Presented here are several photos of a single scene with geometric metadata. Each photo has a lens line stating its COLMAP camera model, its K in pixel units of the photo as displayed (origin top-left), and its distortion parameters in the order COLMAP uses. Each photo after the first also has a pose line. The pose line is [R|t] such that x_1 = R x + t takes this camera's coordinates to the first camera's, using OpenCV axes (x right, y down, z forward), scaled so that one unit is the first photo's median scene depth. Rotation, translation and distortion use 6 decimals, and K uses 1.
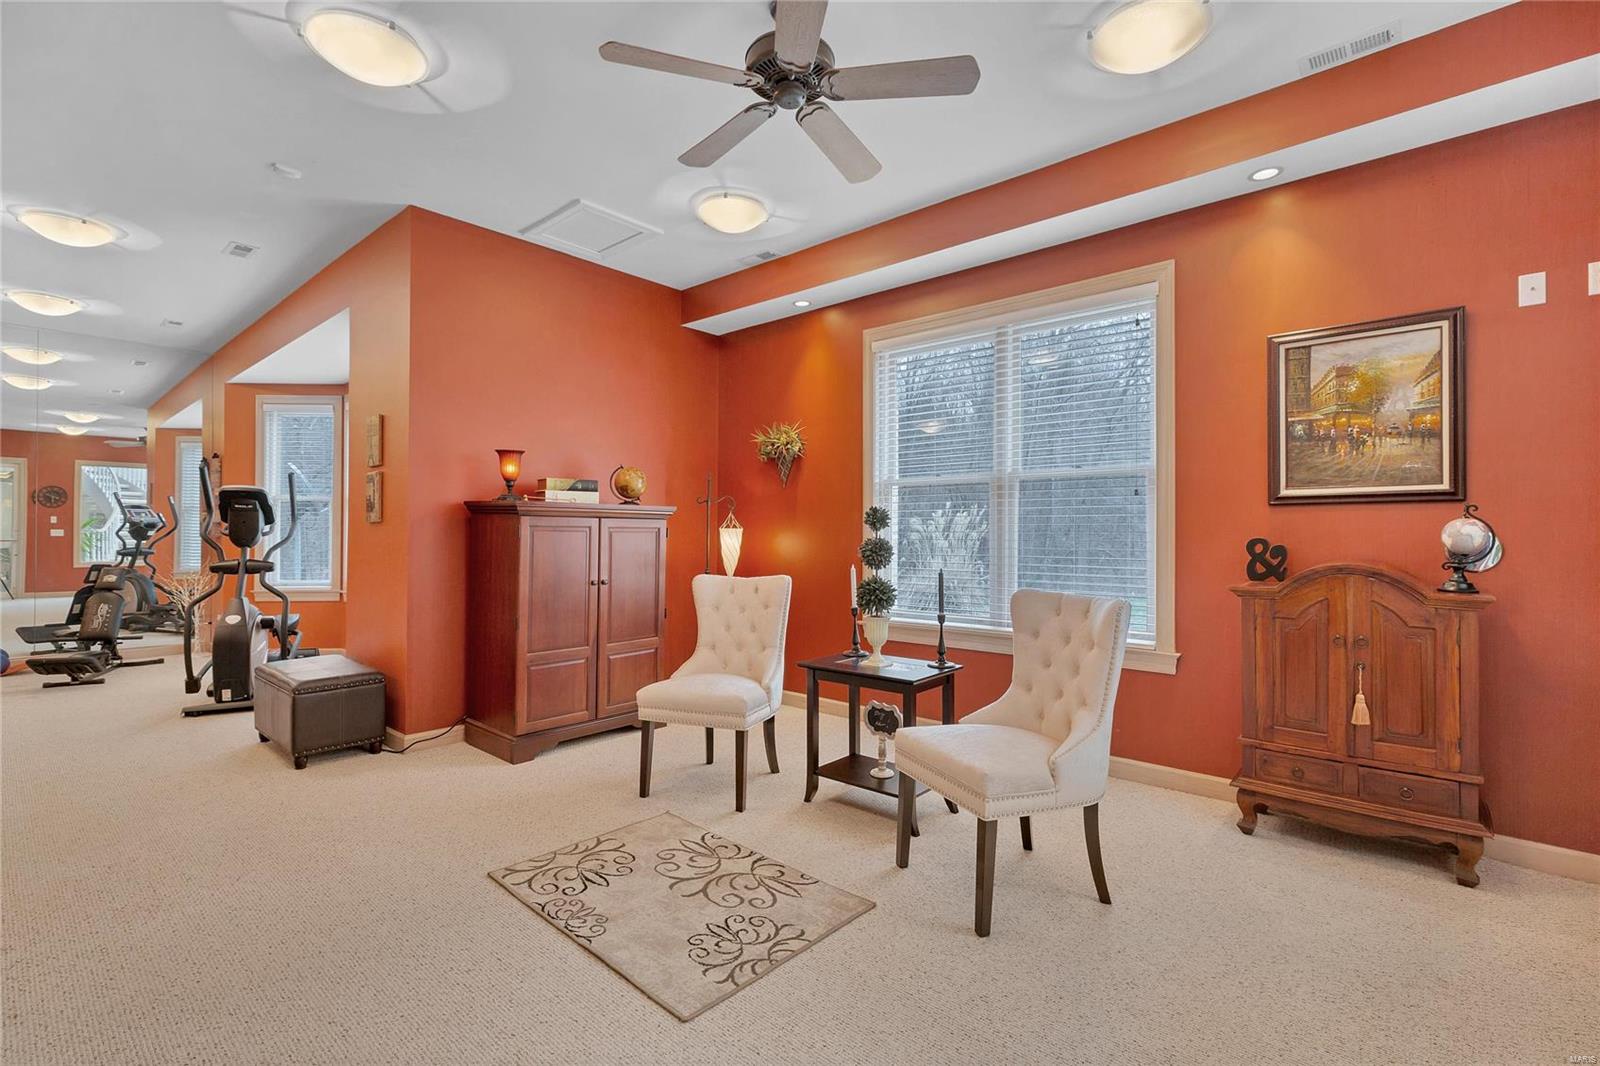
lens RADIAL K [[722.4, 0, 795.9], [0, 722.4, 528.8], [0, 0, 1]] dist [0.001611, 0.000047]
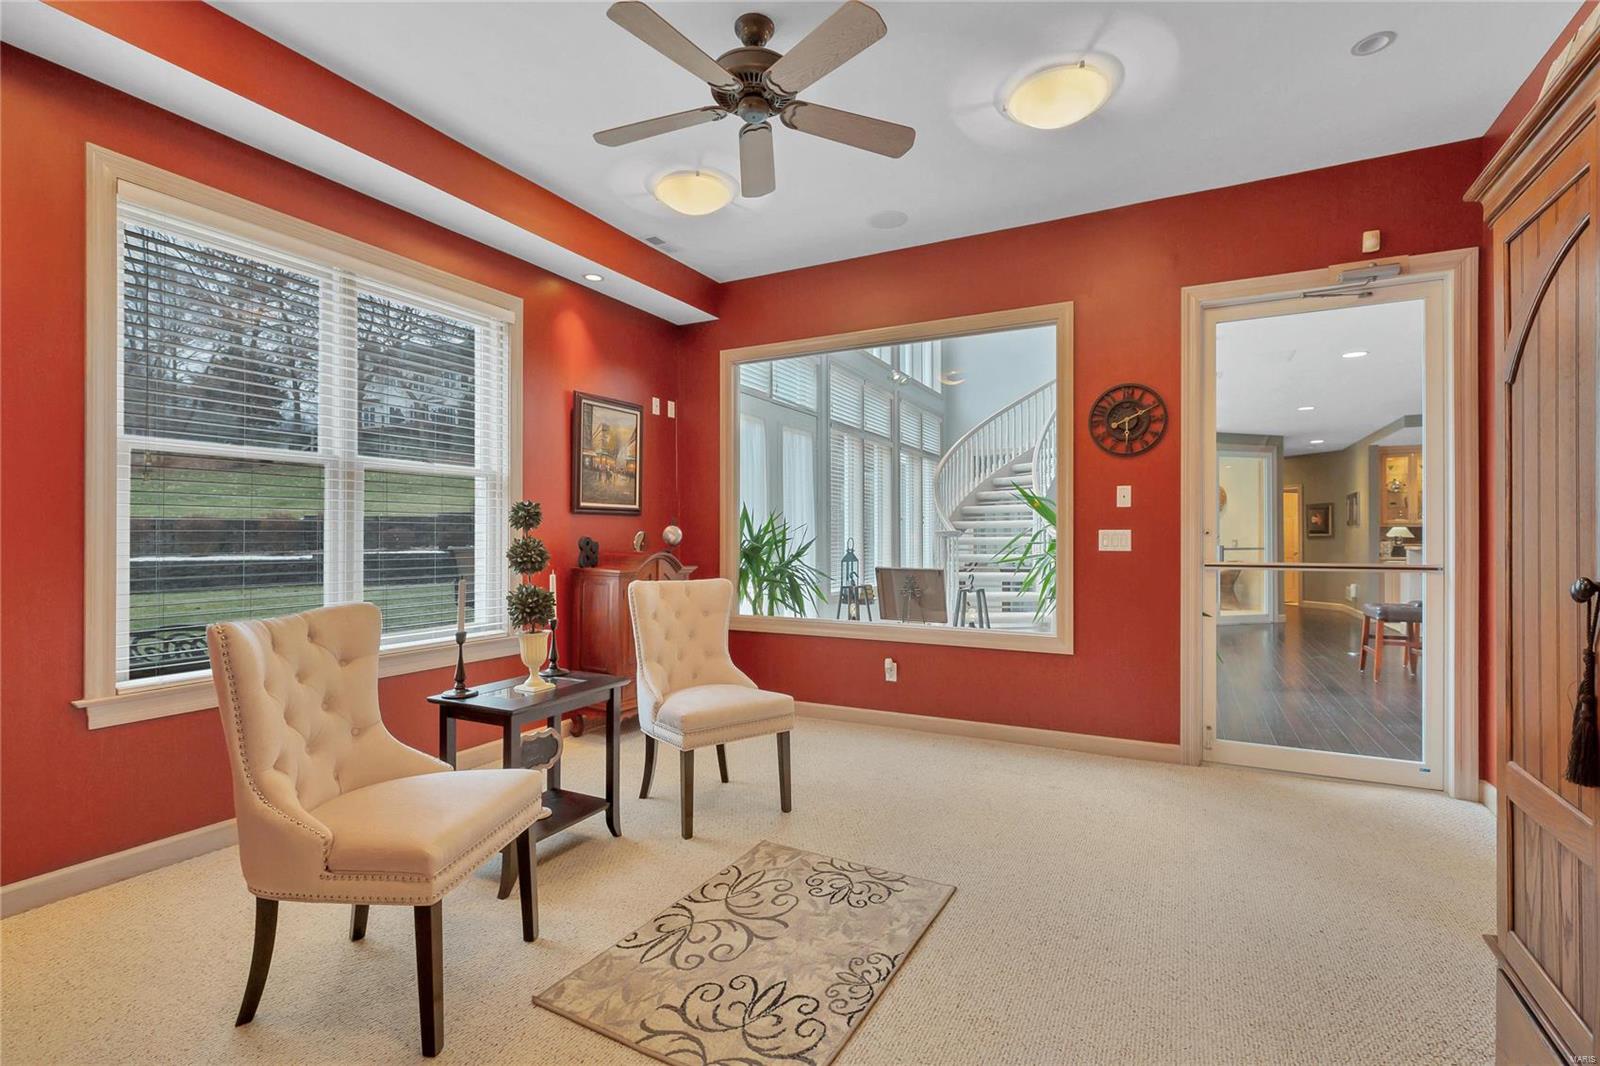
lens RADIAL K [[748.5, 0, 800.0], [0, 748.5, 533.0], [0, 0, 1]] dist [0.001119, 0.000026]
pose [[-0.255029, -0.002076, 0.966931, -0.942613], [-0.010351, 0.999946, -0.000583, 0.002478], [-0.966878, -0.010157, -0.255037, 1.068611]]
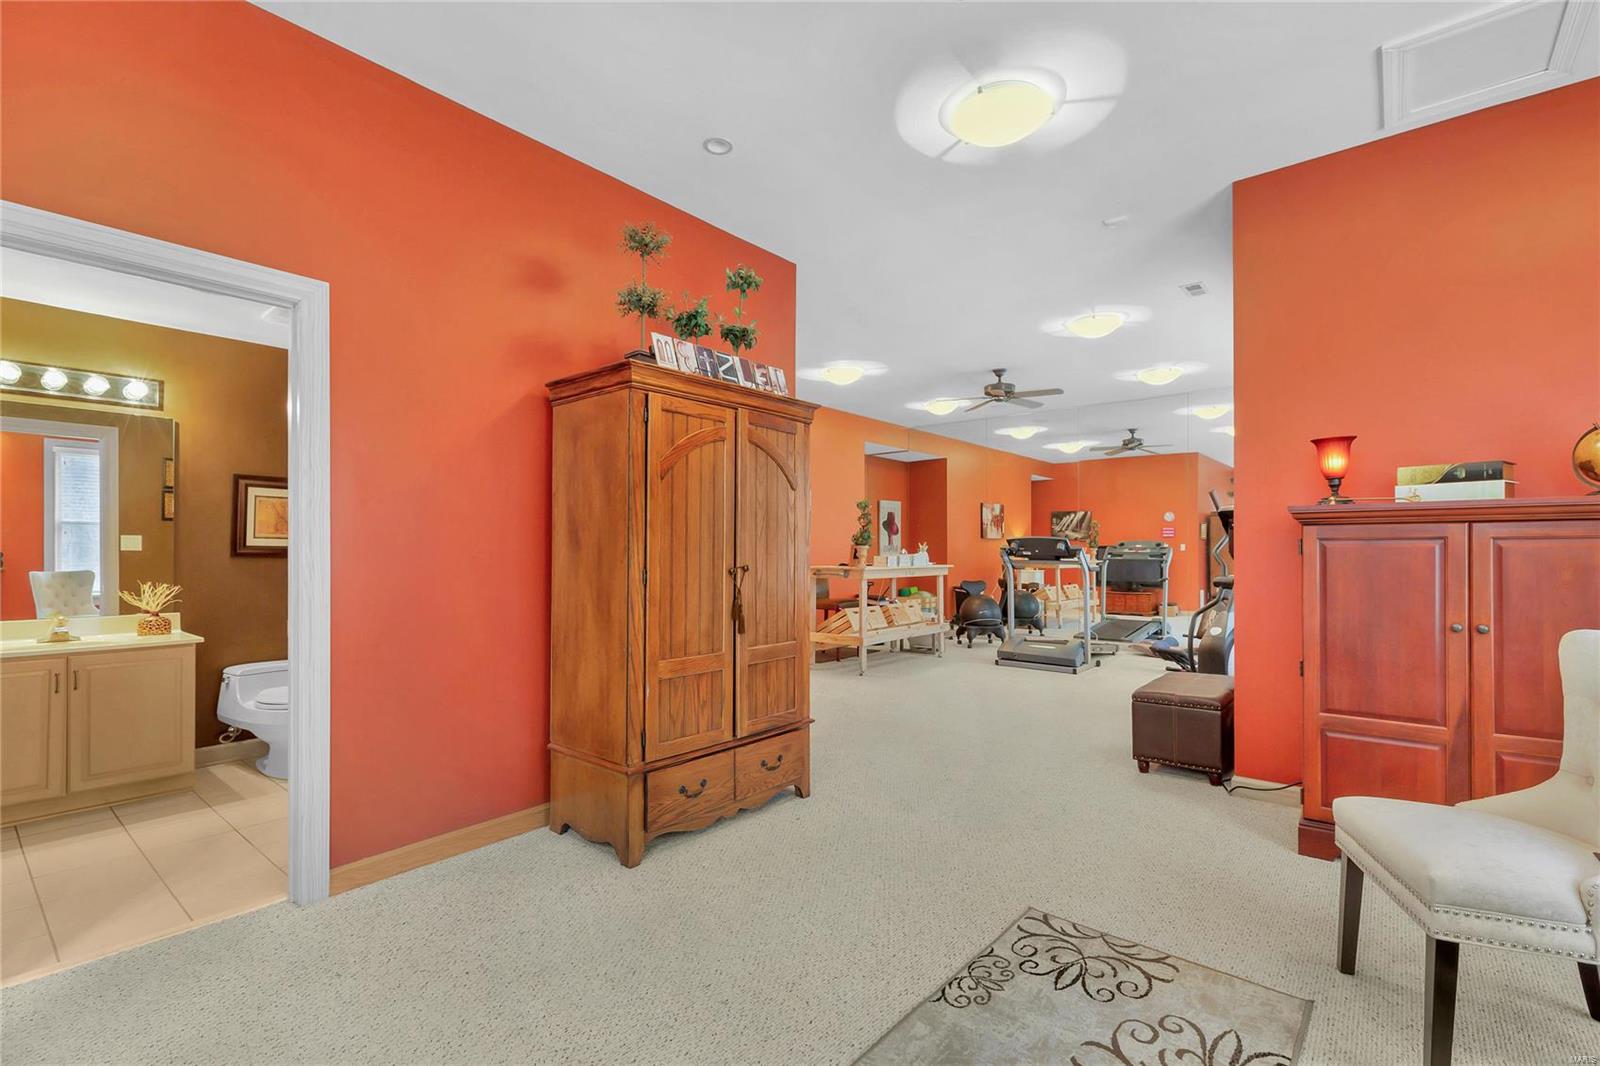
lens RADIAL K [[716.7, 0, 802.0], [0, 716.7, 547.0], [0, 0, 1]] dist [0.000457, 0.000020]
pose [[0.044451, -0.010687, -0.998954, 0.467971], [0.010801, 0.999889, -0.010216, 0.008709], [0.998953, -0.010336, 0.044562, 0.613650]]
